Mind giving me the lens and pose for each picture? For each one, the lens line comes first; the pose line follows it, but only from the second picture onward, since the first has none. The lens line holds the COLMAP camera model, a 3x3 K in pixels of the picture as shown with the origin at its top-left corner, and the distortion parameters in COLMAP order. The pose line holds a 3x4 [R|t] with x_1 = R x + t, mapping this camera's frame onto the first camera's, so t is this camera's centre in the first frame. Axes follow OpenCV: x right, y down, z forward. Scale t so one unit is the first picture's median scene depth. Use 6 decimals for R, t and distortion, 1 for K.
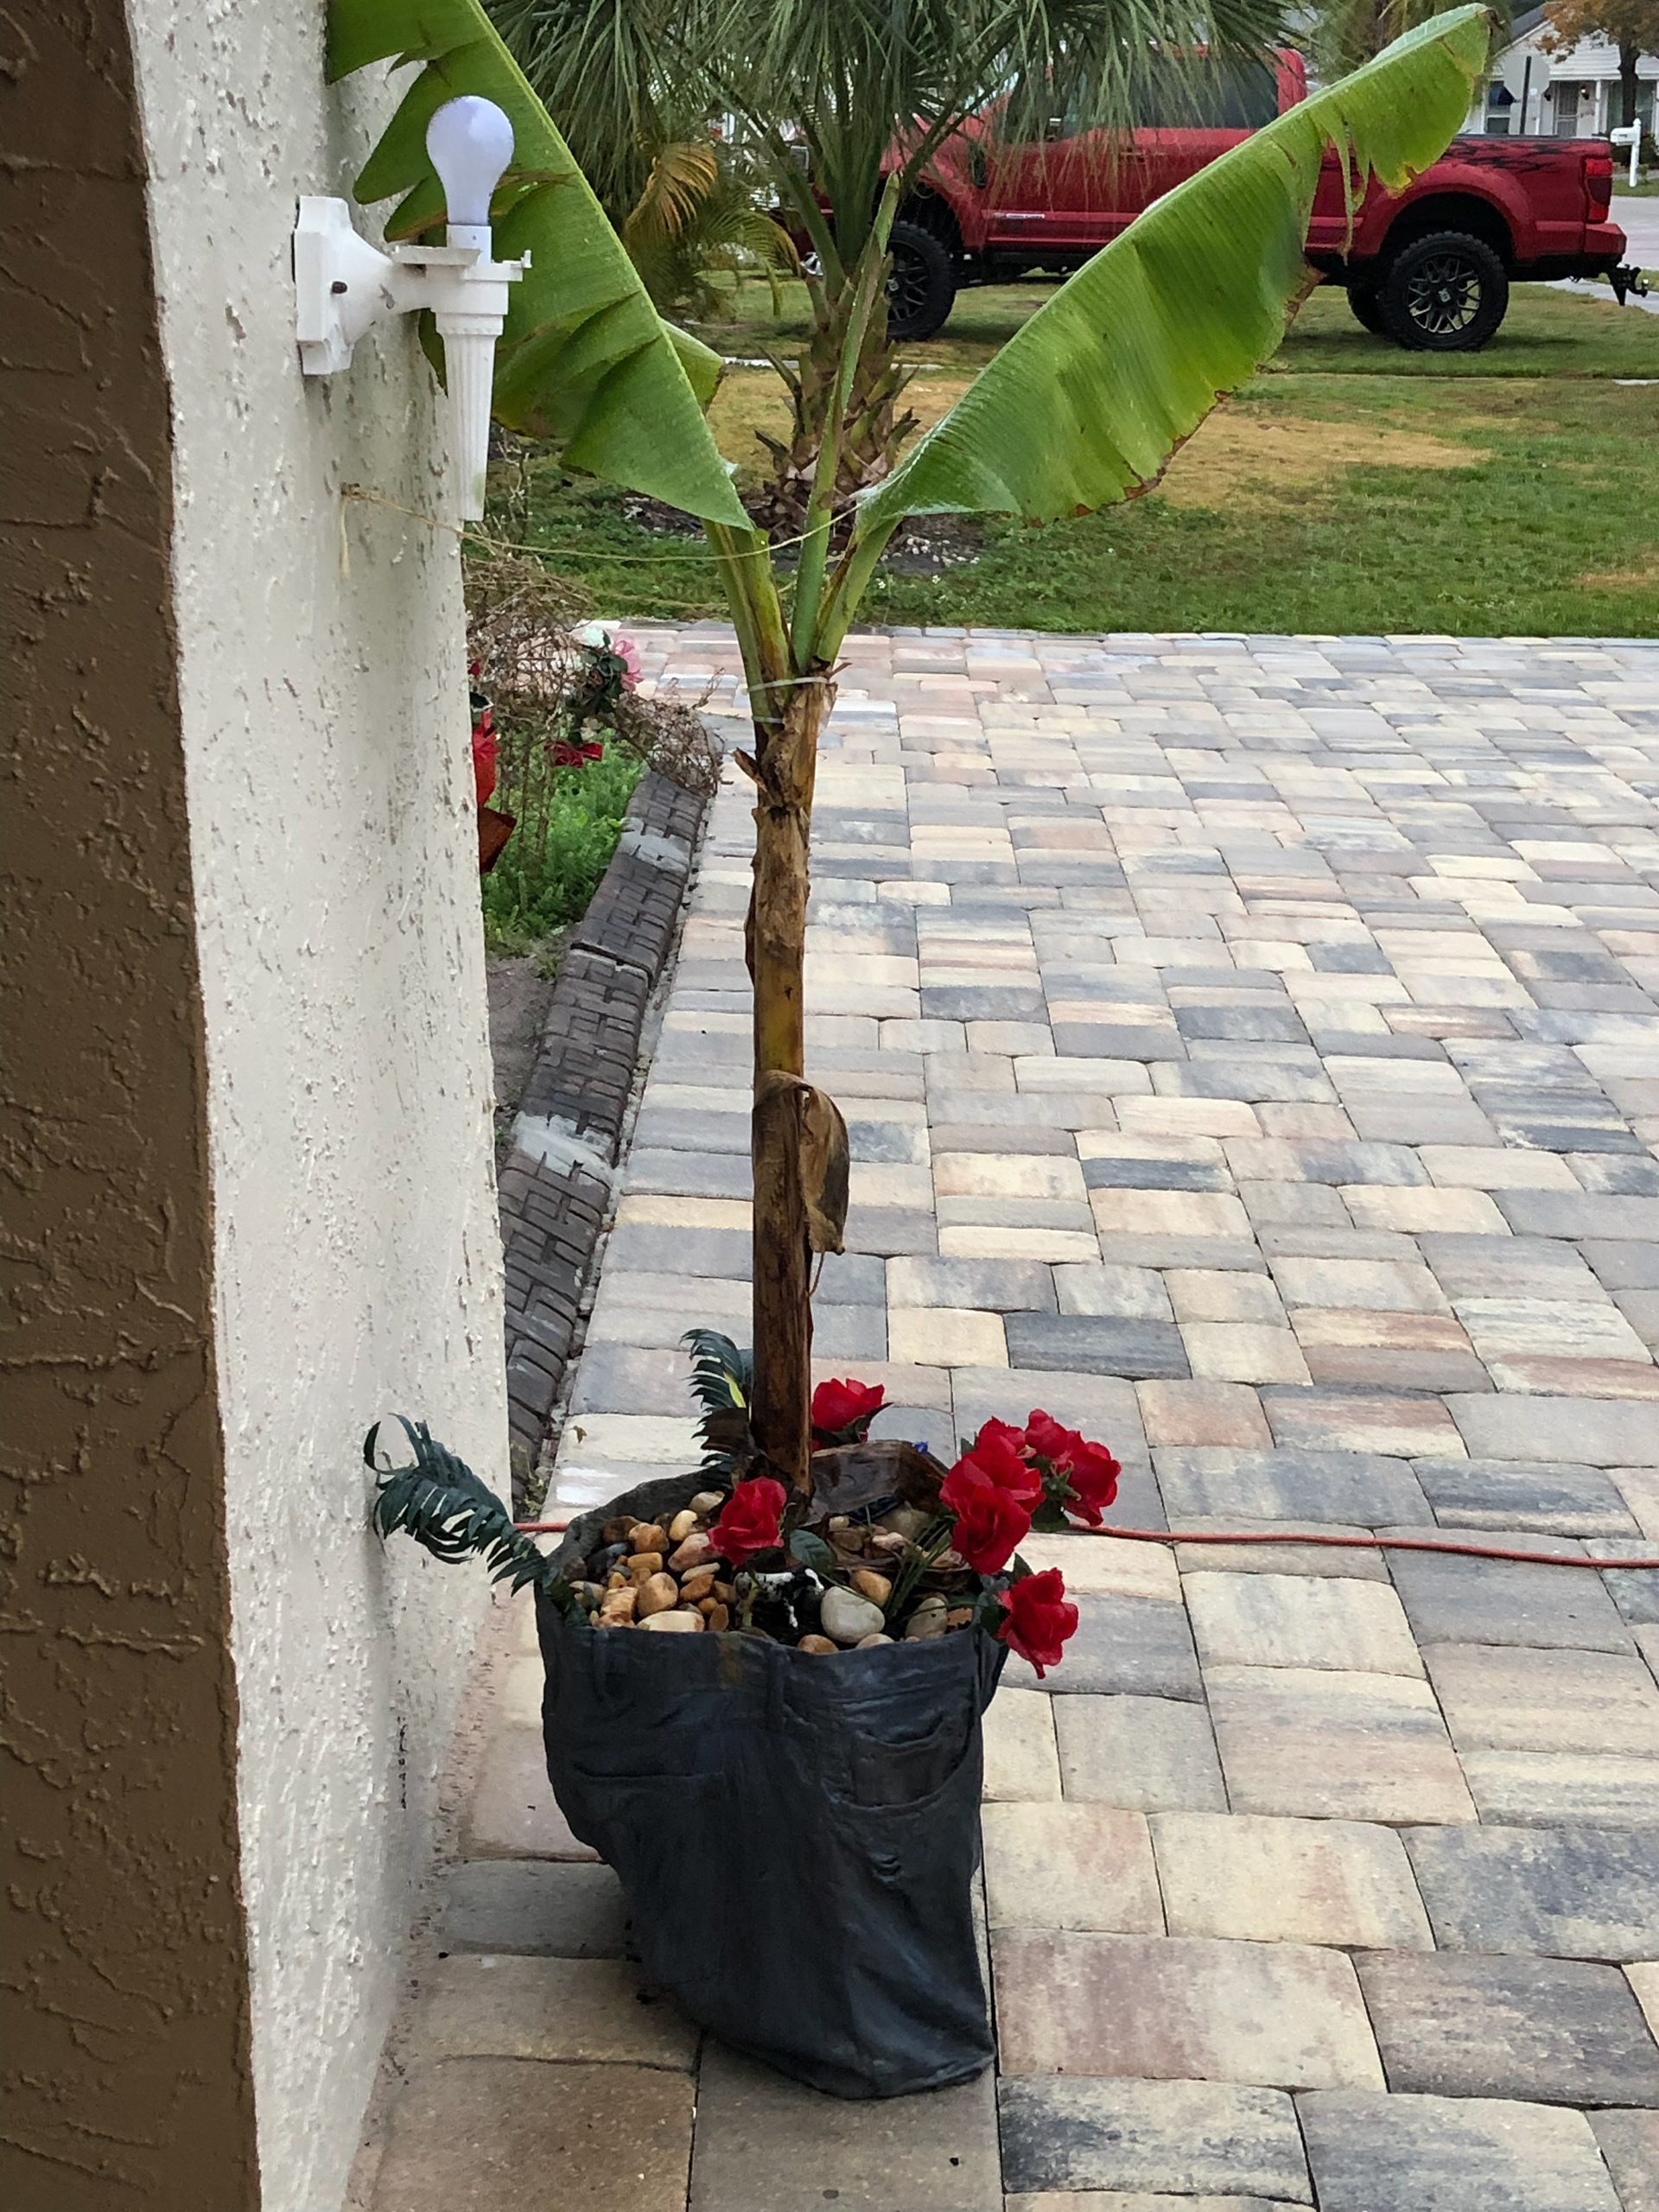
lens RADIAL K [[3416.9, 0, 822.3], [0, 3416.9, 1079.9], [0, 0, 1]] dist [0.242551, -1.001800]
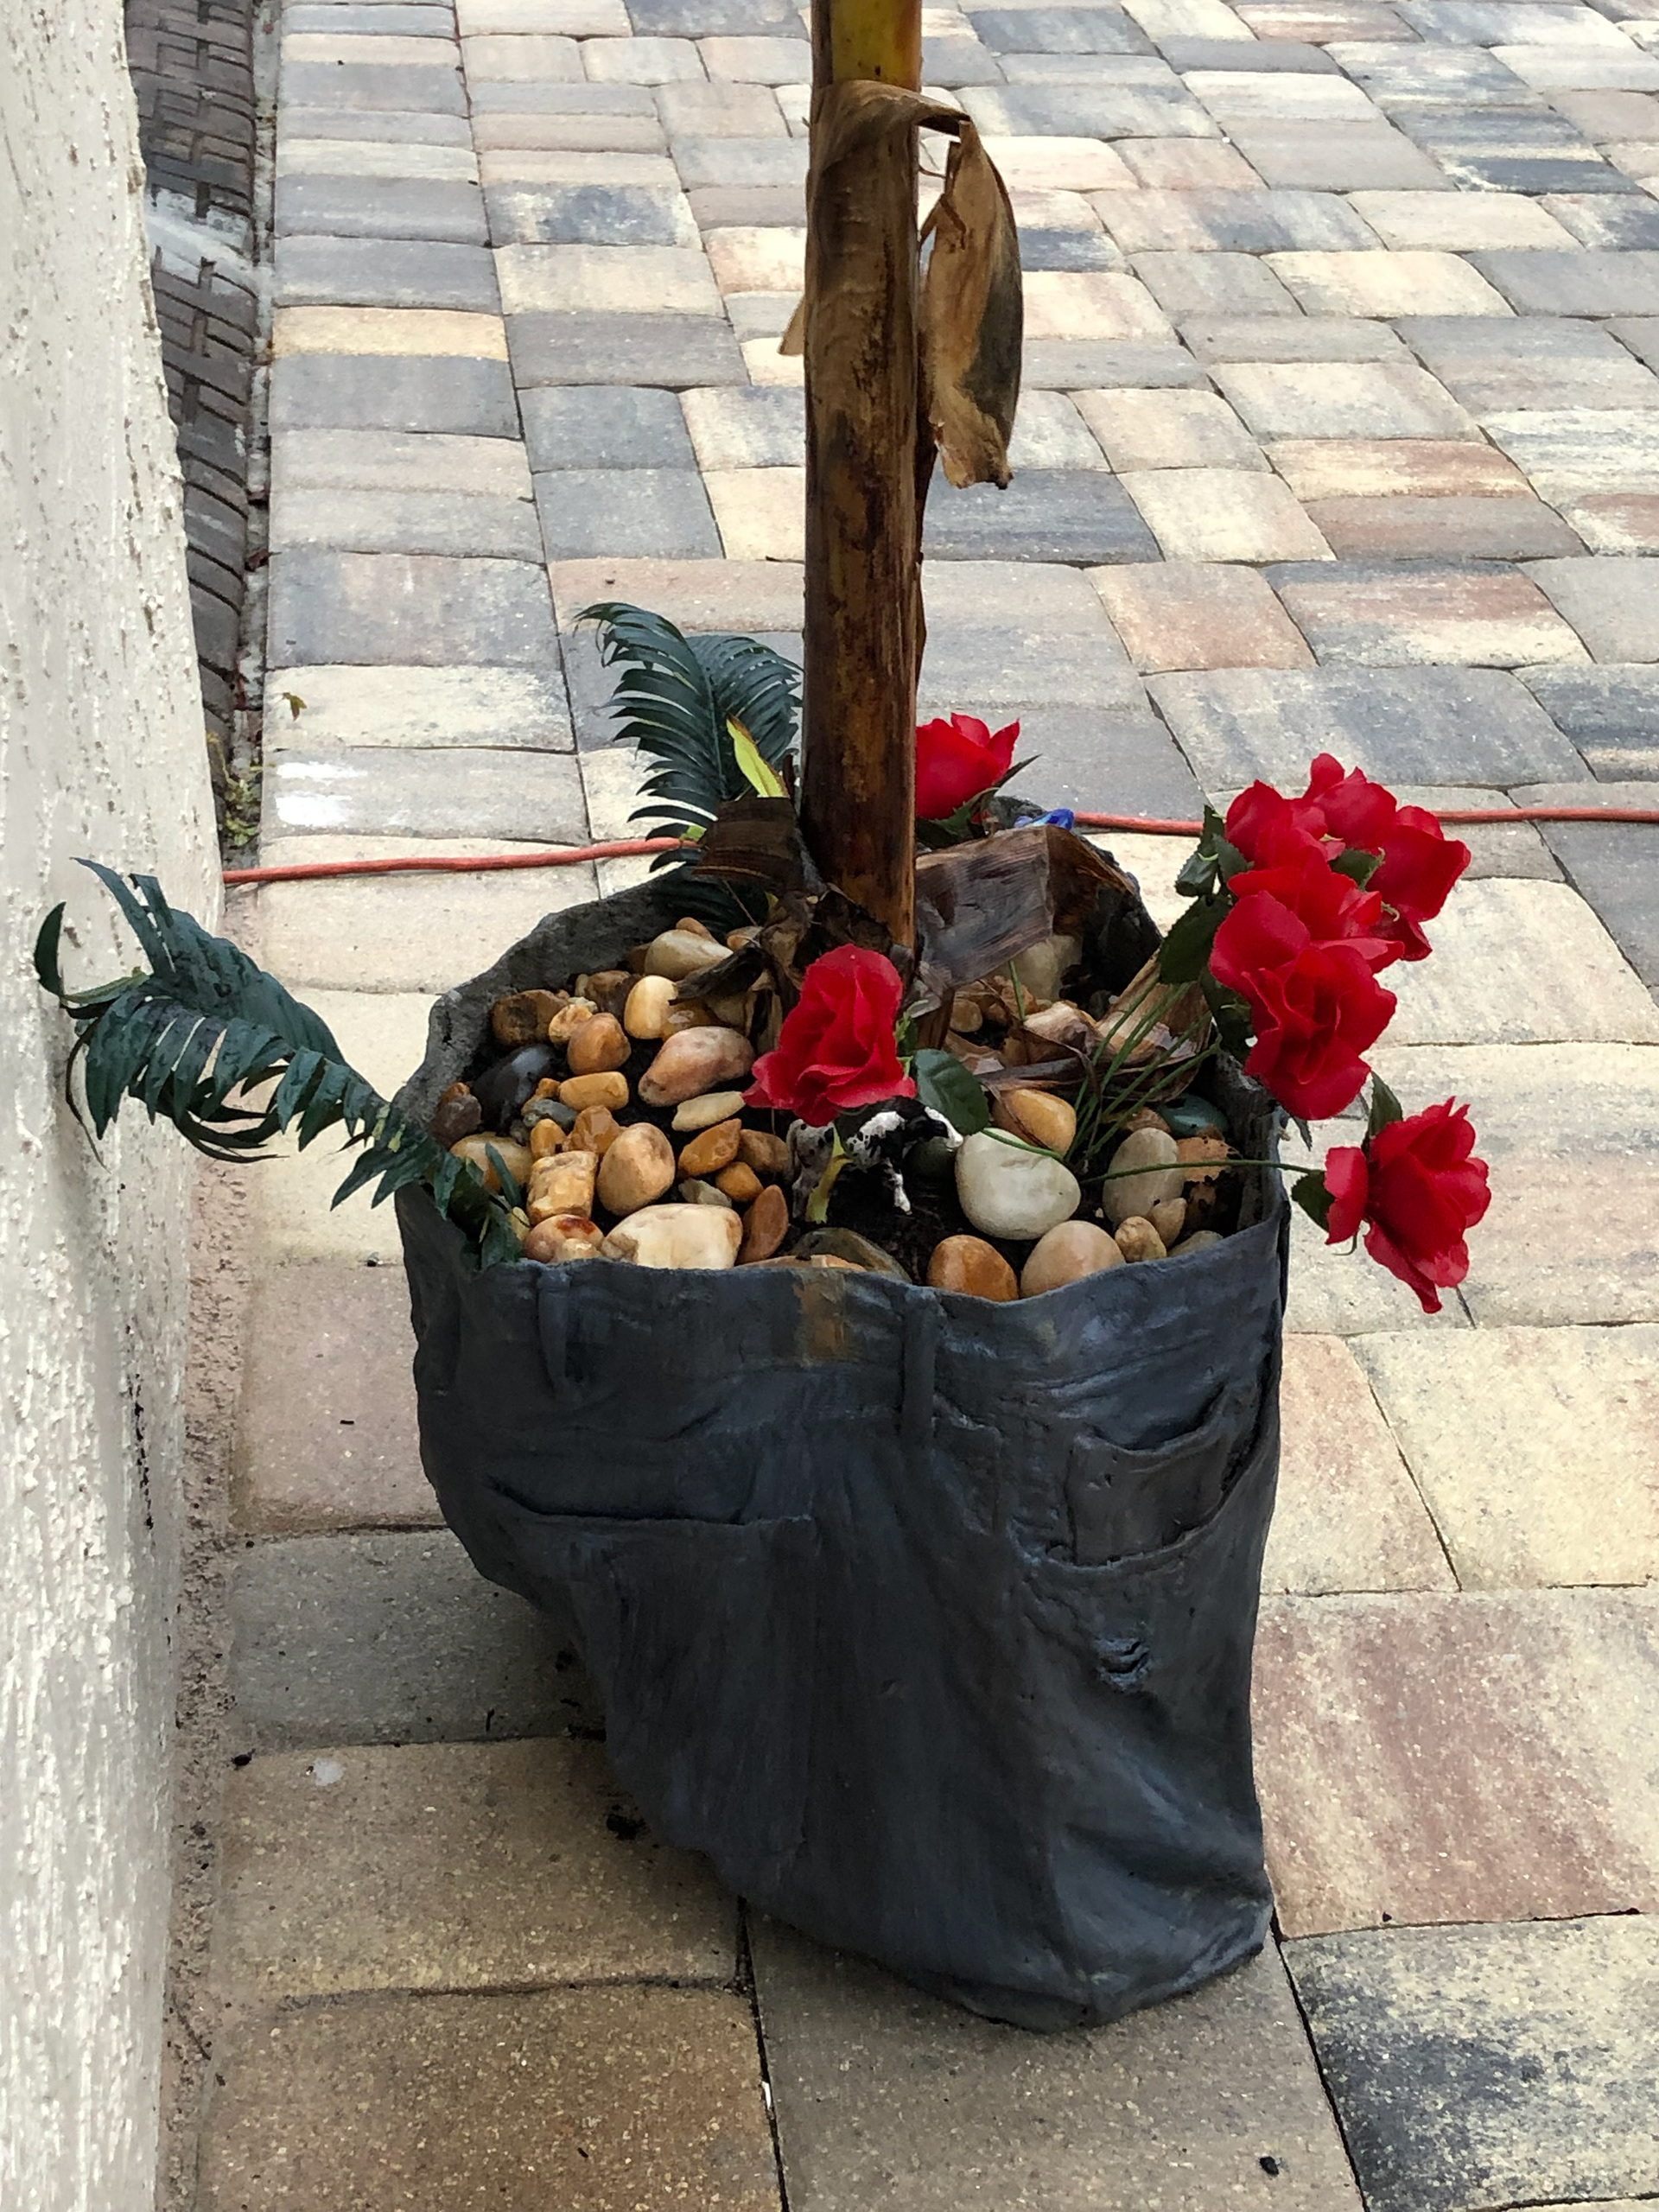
lens RADIAL K [[3416.9, 0, 822.3], [0, 3416.9, 1079.9], [0, 0, 1]] dist [0.242551, -1.001800]
pose [[0.990506, -0.065342, 0.120951, -0.055222], [0.030974, 0.963270, 0.266741, 0.001185], [-0.133938, -0.260463, 0.956149, 0.345840]]
